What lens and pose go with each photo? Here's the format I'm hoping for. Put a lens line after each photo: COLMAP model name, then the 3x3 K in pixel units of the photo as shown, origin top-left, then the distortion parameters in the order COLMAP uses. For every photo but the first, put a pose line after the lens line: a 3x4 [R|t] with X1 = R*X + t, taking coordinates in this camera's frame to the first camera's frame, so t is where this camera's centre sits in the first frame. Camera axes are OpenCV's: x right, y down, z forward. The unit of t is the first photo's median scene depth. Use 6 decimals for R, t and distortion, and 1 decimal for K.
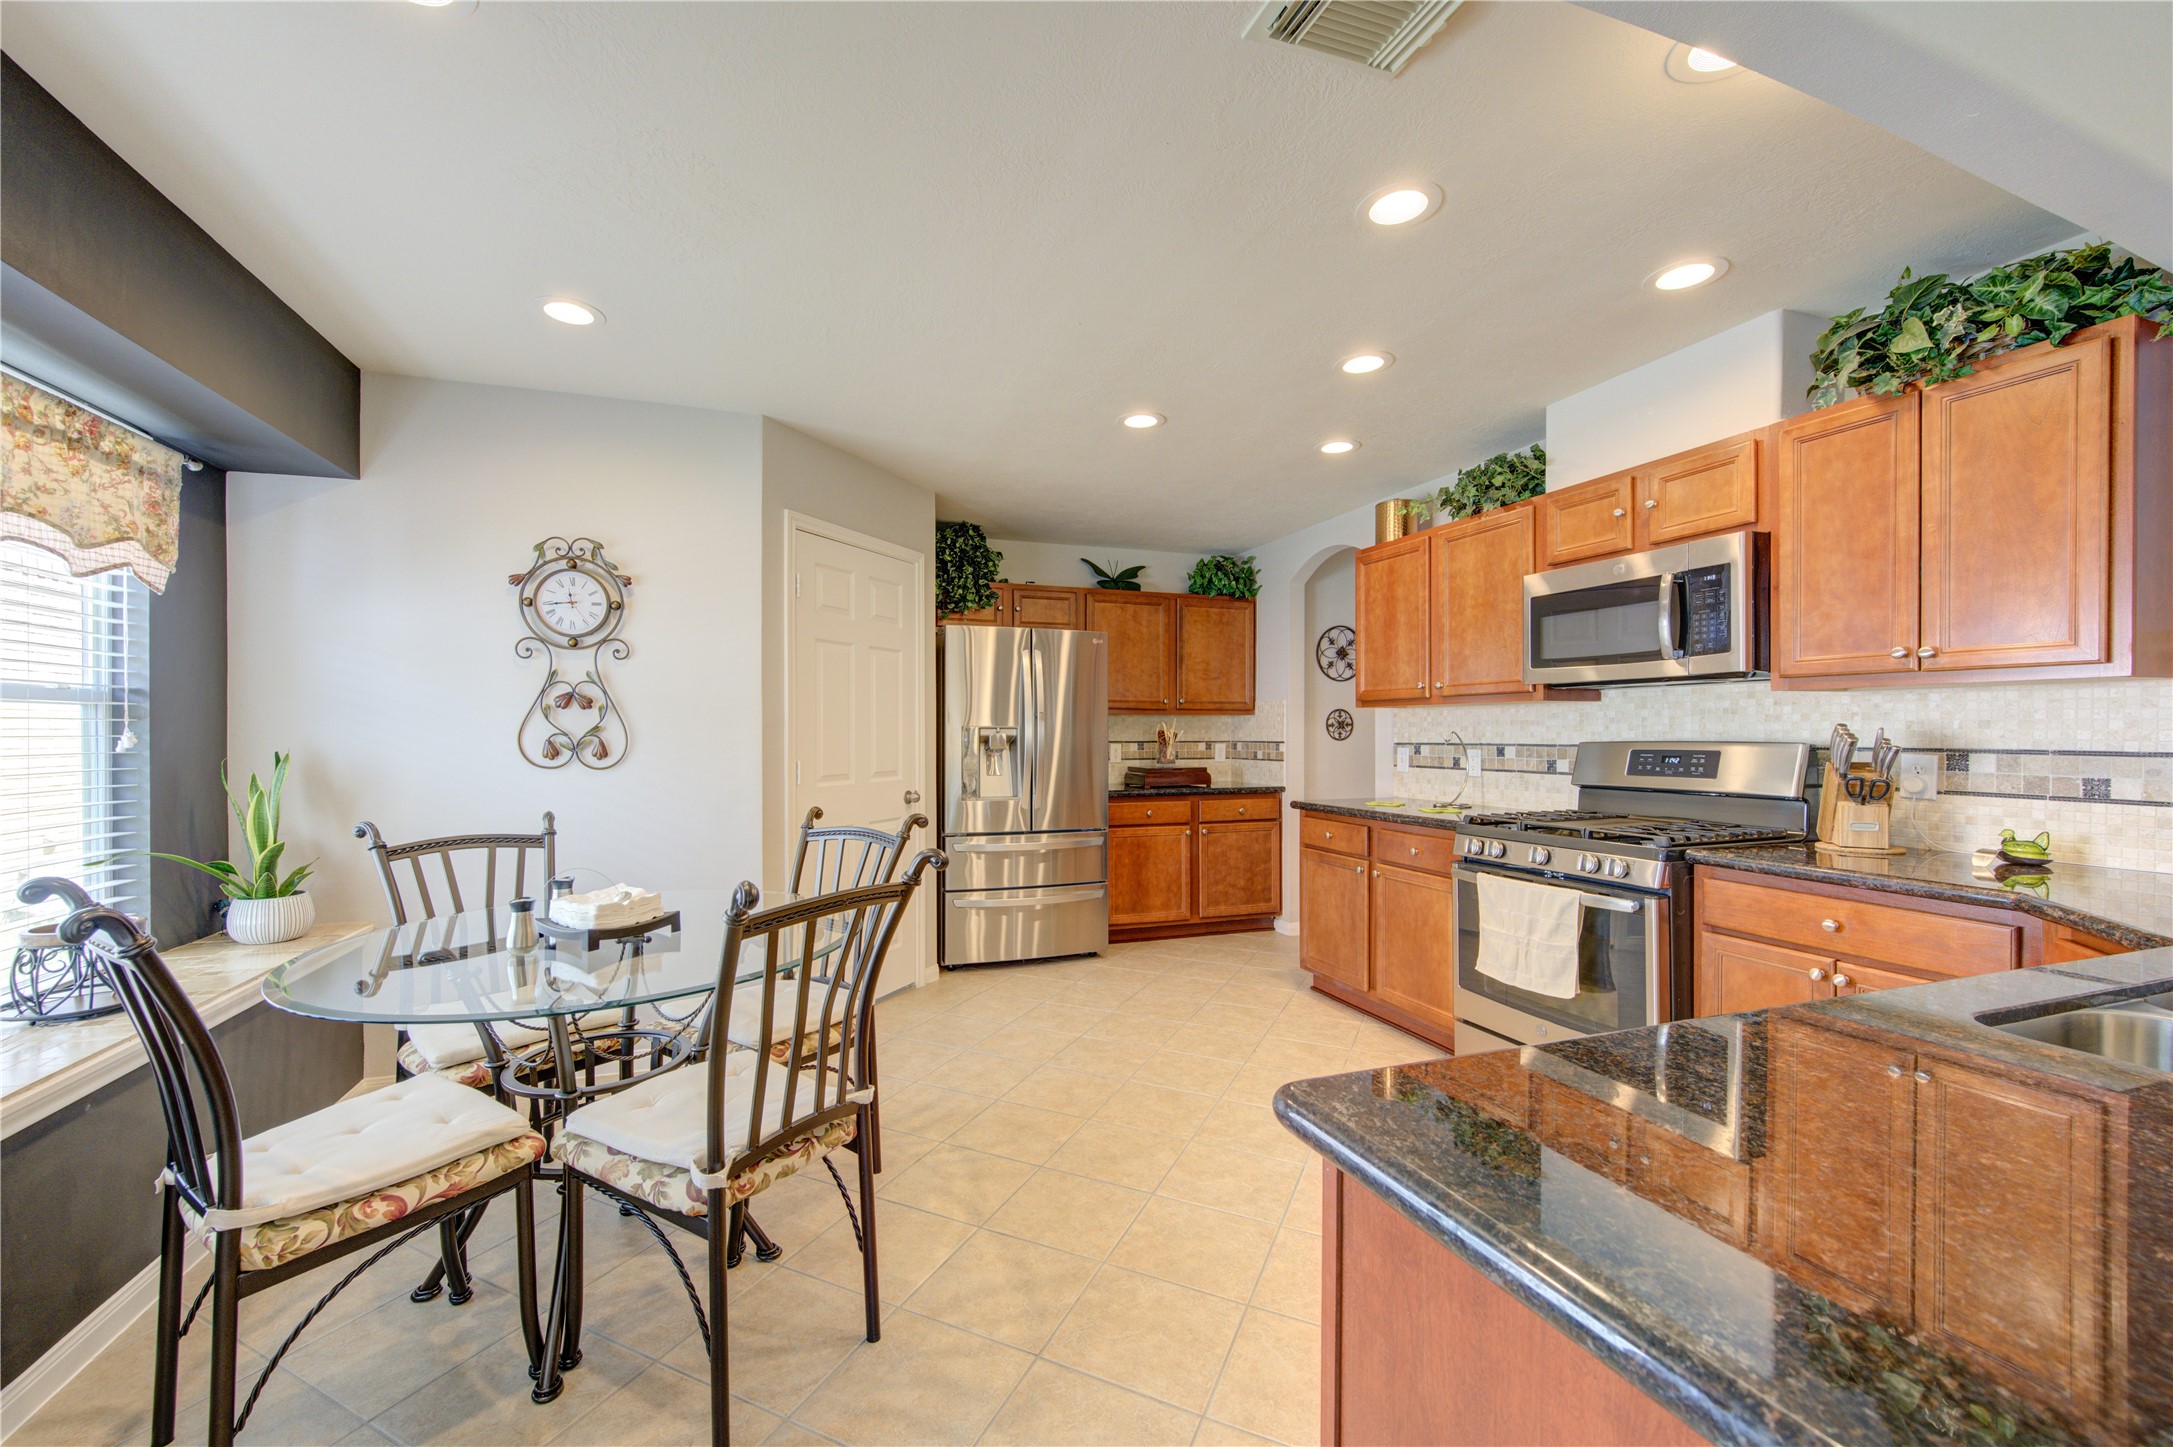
lens RADIAL K [[861.0, 0, 1055.7], [0, 861.0, 732.7], [0, 0, 1]] dist [-0.001851, -0.000245]
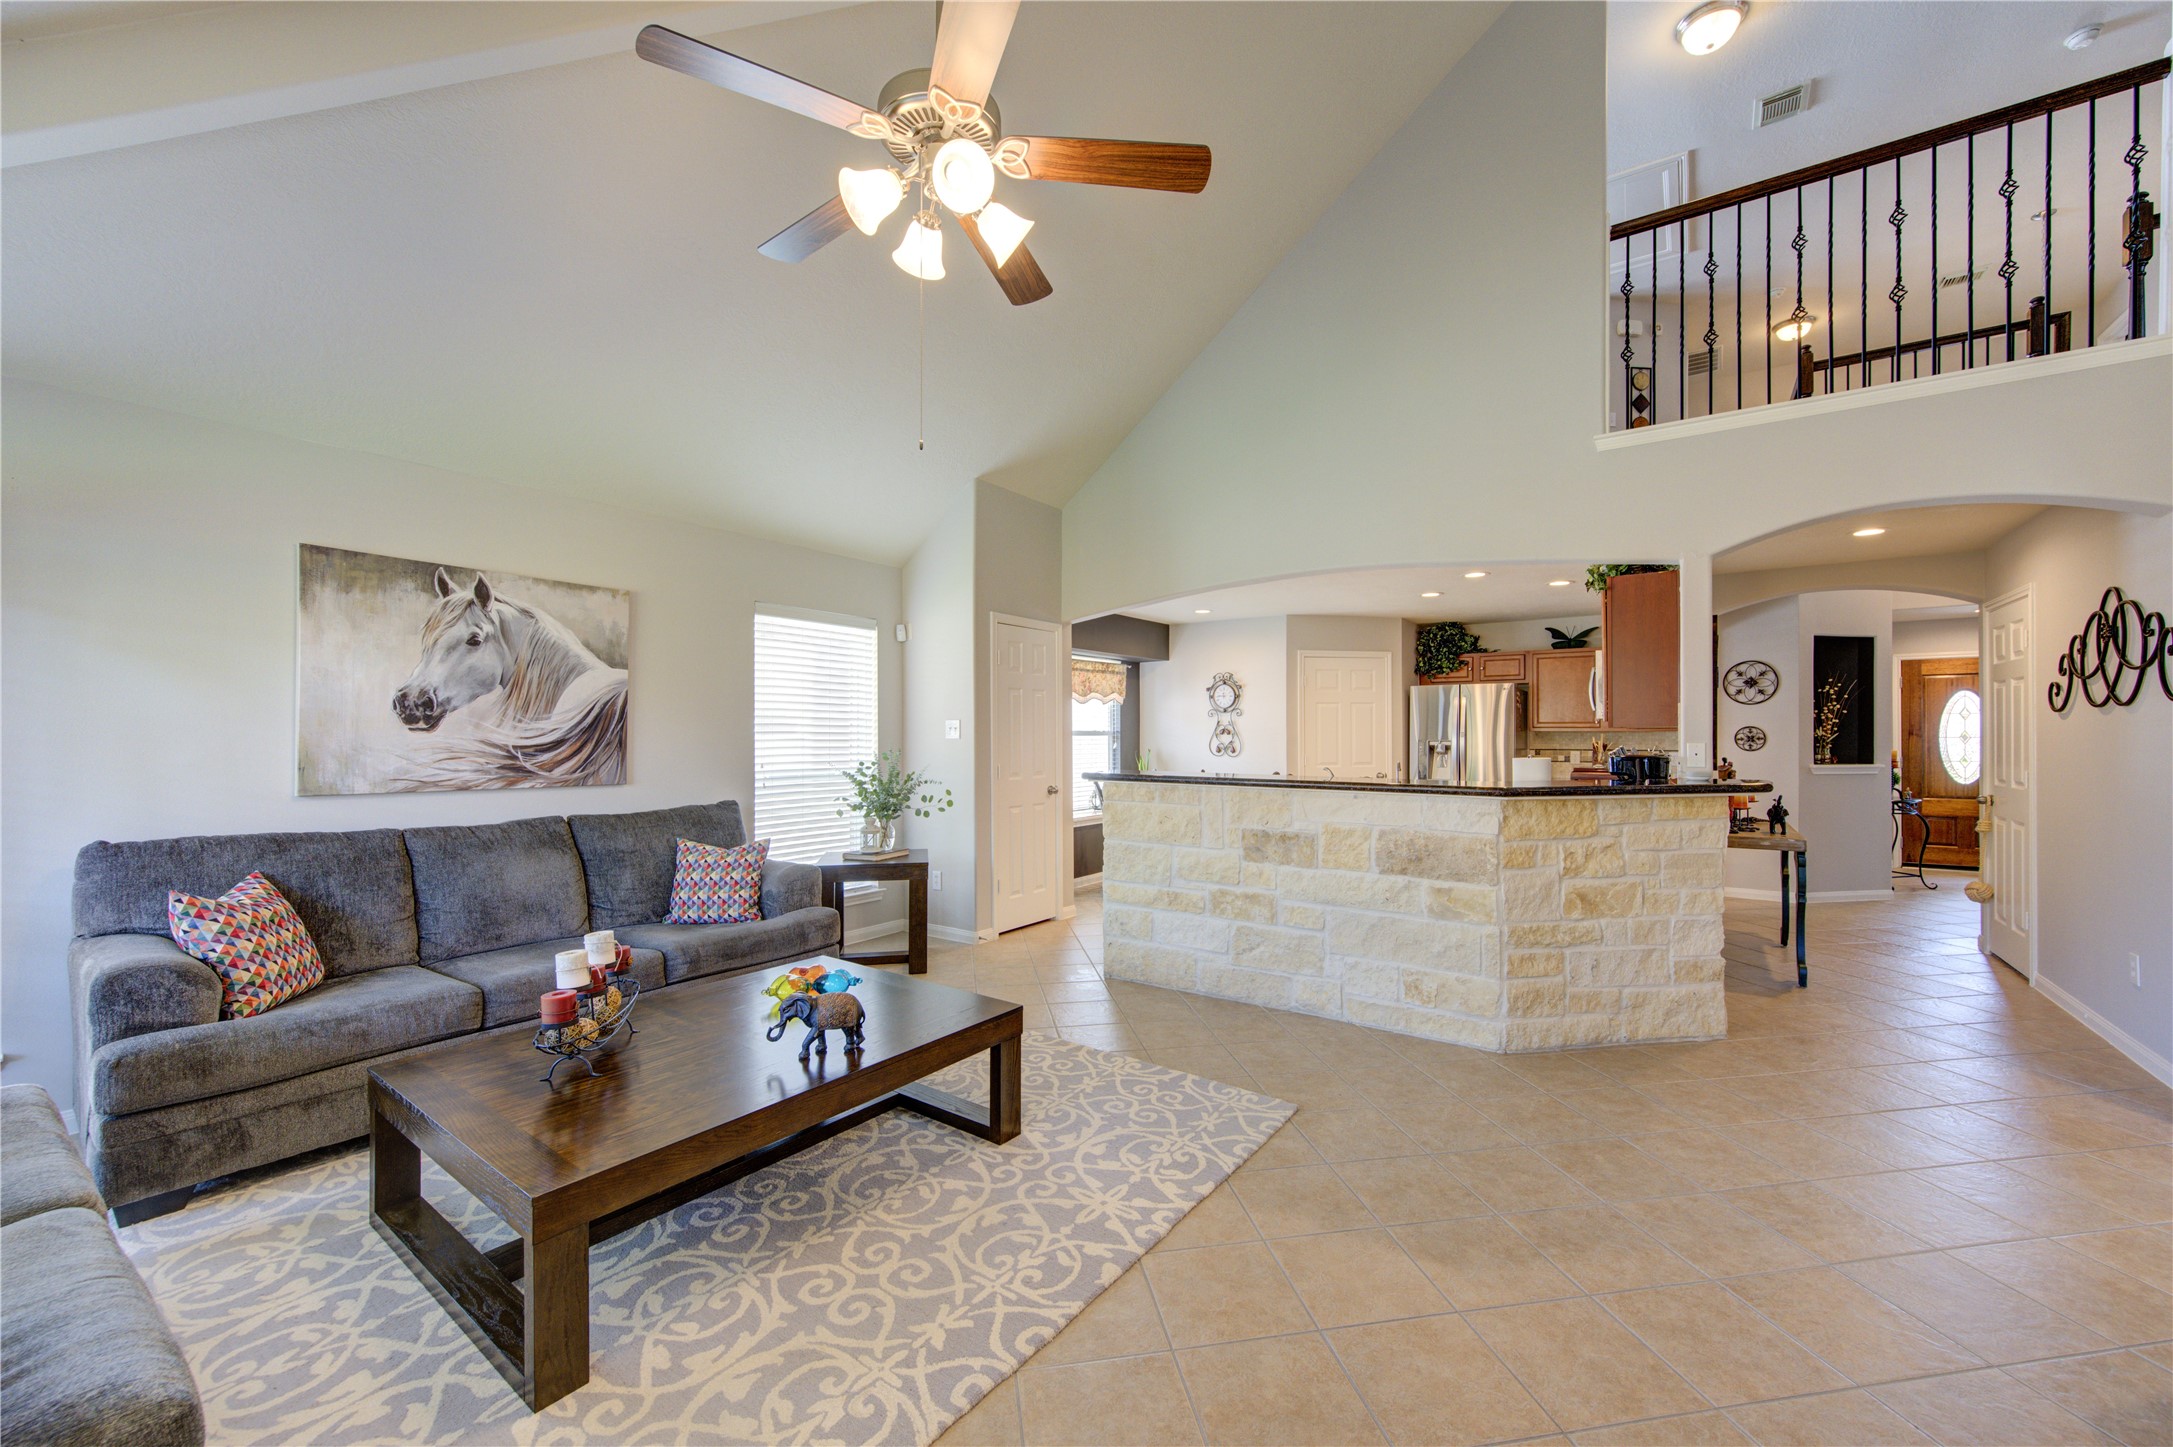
lens RADIAL K [[841.3, 0, 1095.0], [0, 841.3, 729.4], [0, 0, 1]] dist [0.002101, 0.000016]
pose [[0.585462, -0.005410, -0.810682, 1.284366], [0.000221, 0.999979, -0.006514, -0.025046], [0.810700, 0.003634, 0.585451, -0.849664]]
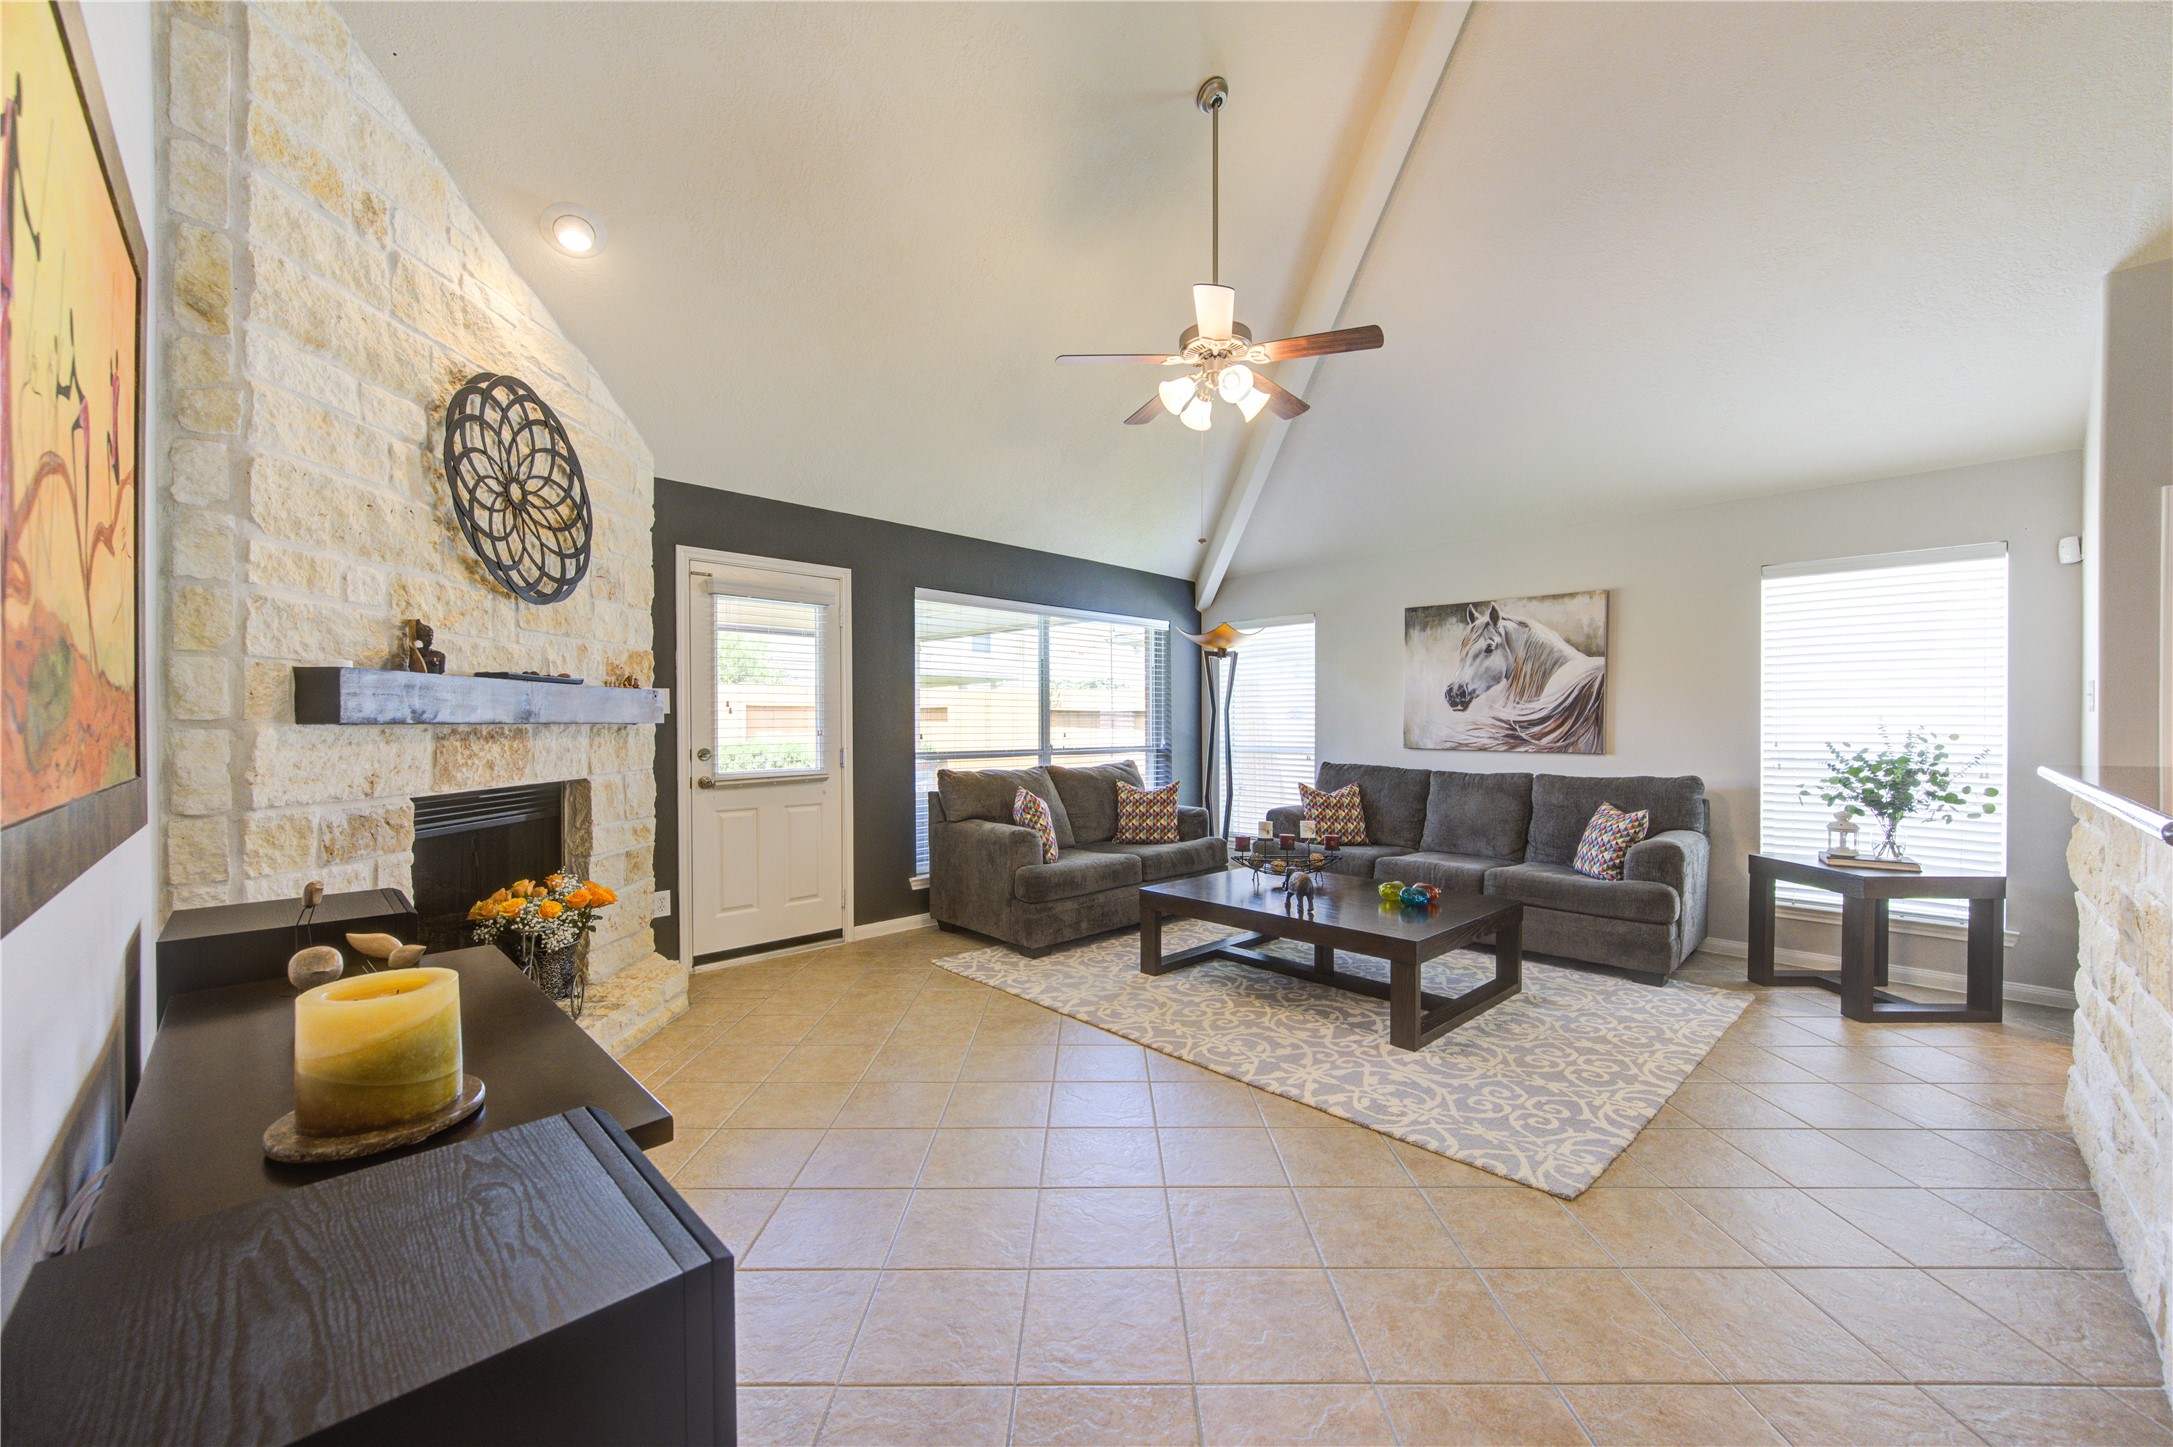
lens RADIAL K [[841.3, 0, 1095.0], [0, 841.3, 729.4], [0, 0, 1]] dist [0.002101, 0.000016]
pose [[-0.900500, 0.001843, -0.434852, 1.305505], [0.000182, 0.999993, 0.003862, -0.000127], [0.434856, 0.003399, -0.900494, 0.296247]]
